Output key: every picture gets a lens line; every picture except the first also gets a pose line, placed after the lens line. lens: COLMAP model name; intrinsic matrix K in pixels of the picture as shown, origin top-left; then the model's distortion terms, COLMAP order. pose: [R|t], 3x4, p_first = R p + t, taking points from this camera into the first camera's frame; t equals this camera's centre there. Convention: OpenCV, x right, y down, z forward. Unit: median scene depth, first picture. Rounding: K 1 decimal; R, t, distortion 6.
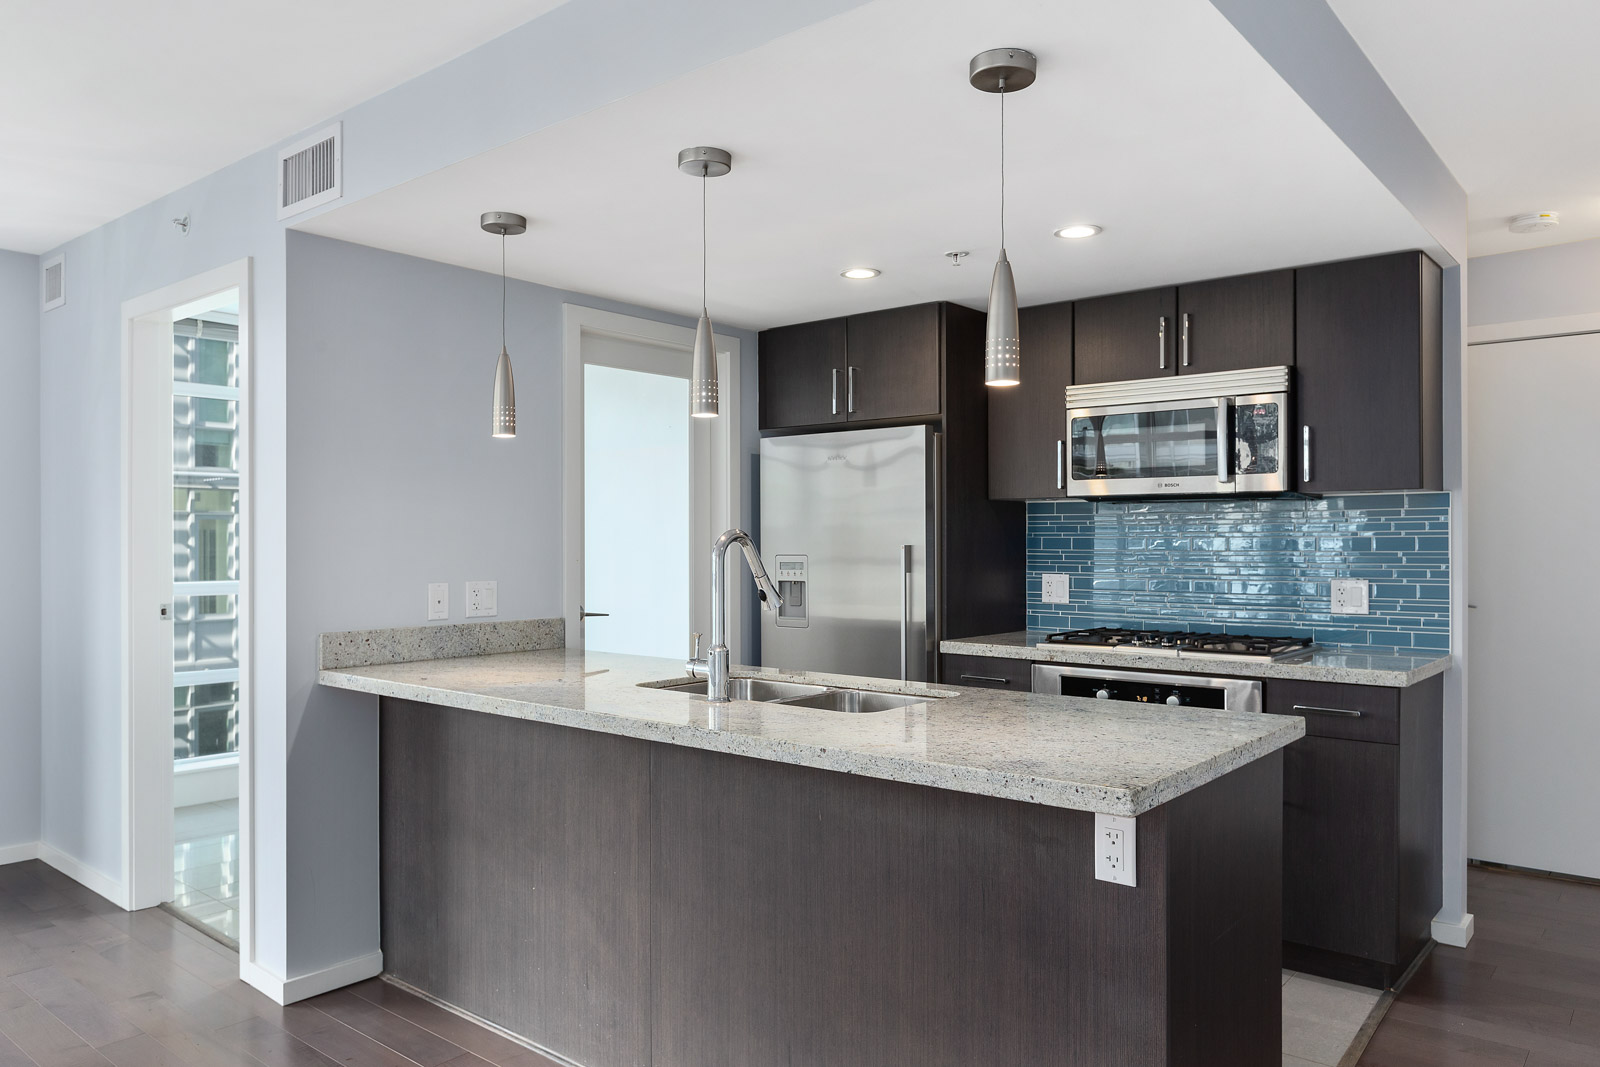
lens RADIAL K [[1131.2, 0, 797.3], [0, 1131.2, 526.8], [0, 0, 1]] dist [-0.003144, -0.004413]
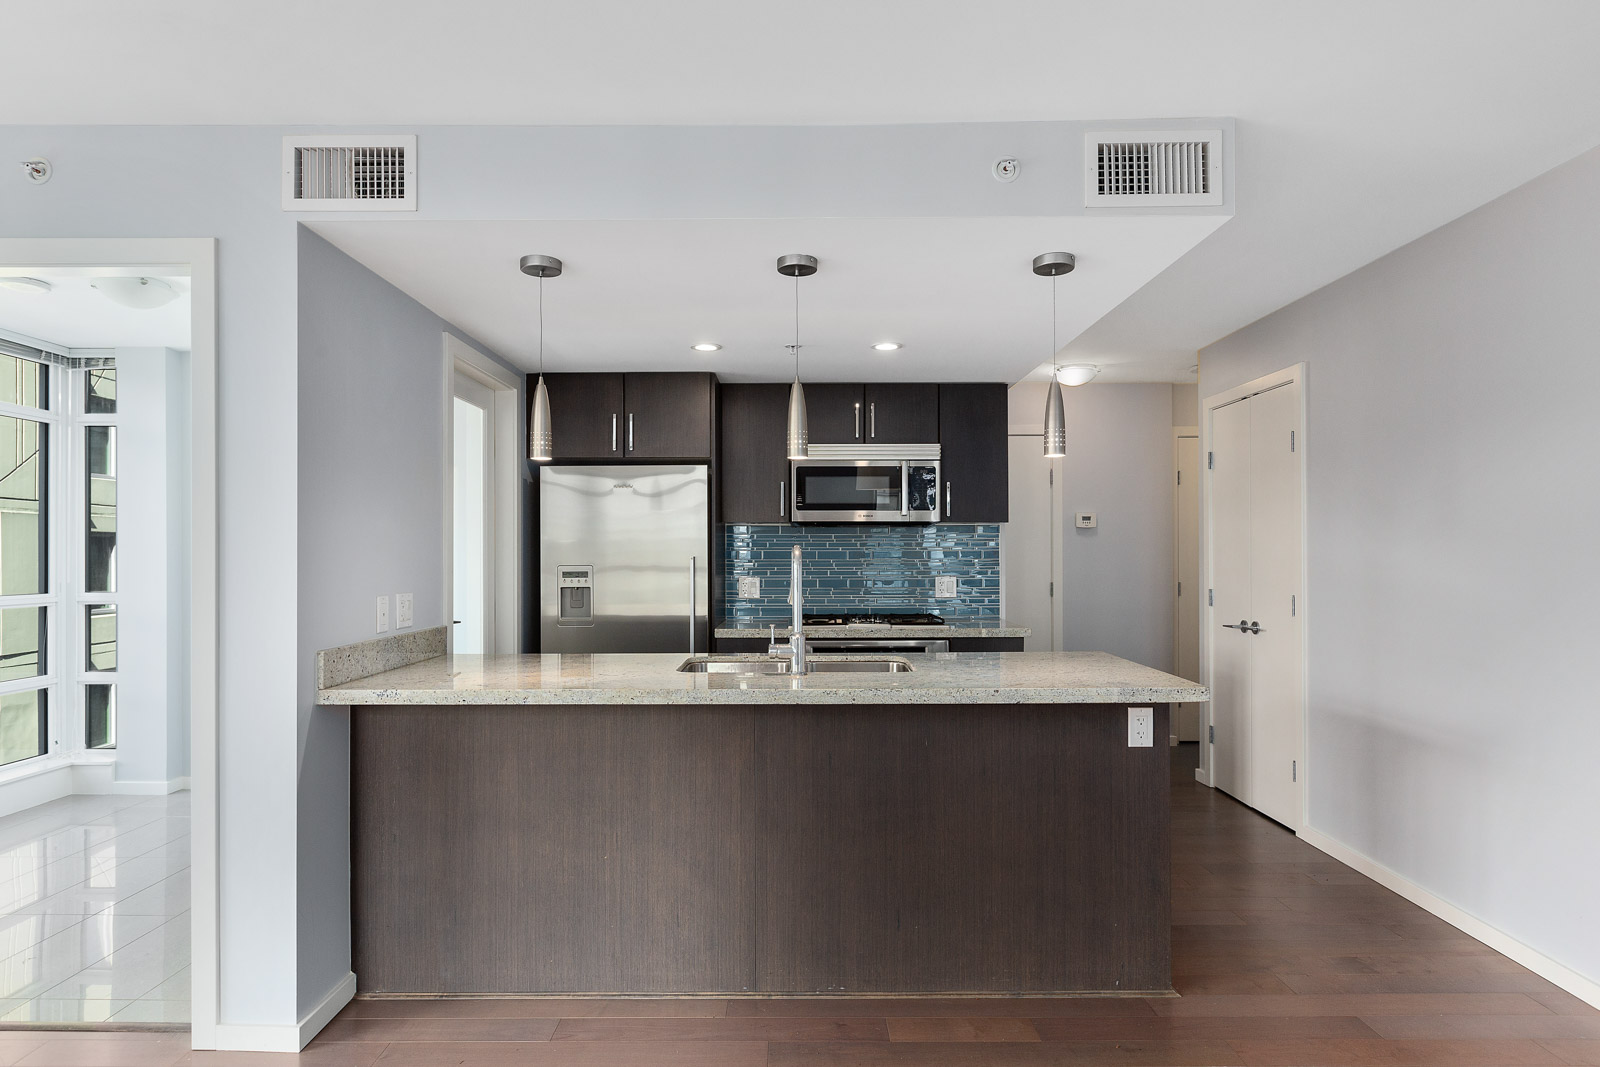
lens RADIAL K [[910.4, 0, 798.0], [0, 910.4, 540.3], [0, 0, 1]] dist [0.000285, 0.000300]
pose [[0.767573, 0.006994, 0.640923, -0.531265], [-0.004769, 0.999975, -0.005200, 0.002554], [-0.640944, 0.000935, 0.767587, 0.132900]]
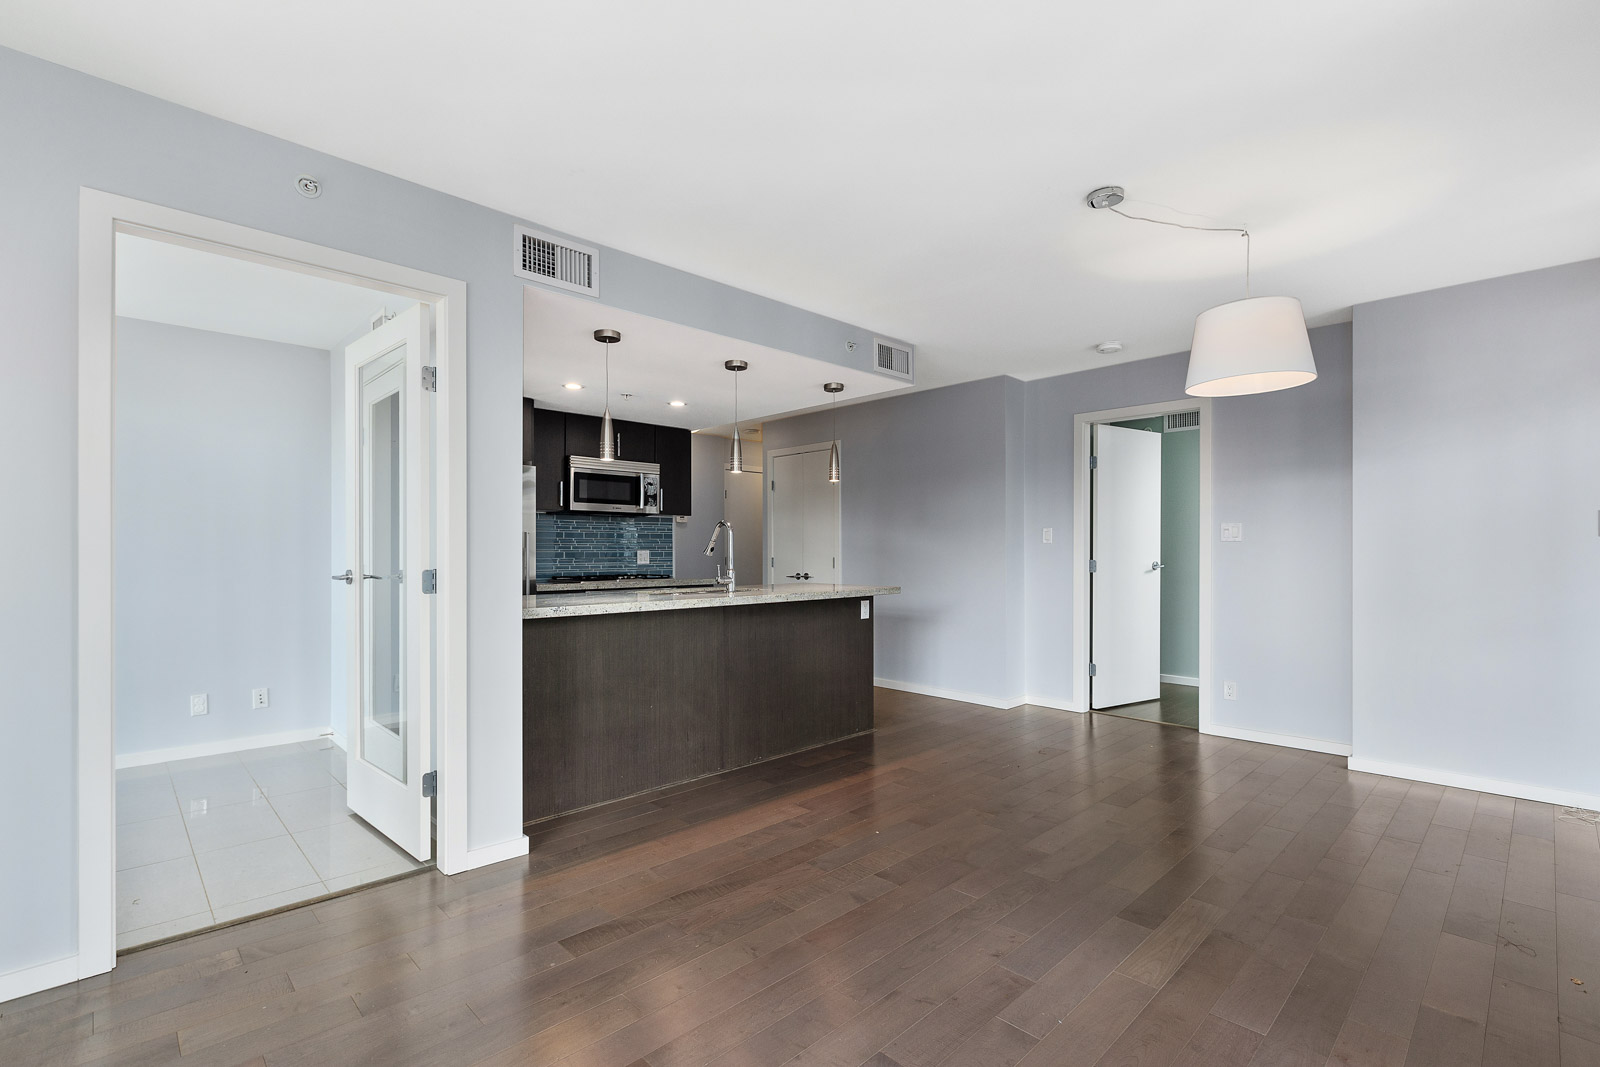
lens RADIAL K [[727.5, 0, 810.5], [0, 727.5, 538.8], [0, 0, 1]] dist [-0.004239, 0.000663]
pose [[0.095553, 0.017057, 0.995278, -1.110758], [-0.007155, 0.999839, -0.016448, 0.046442], [-0.995399, -0.005550, 0.095660, 0.489280]]
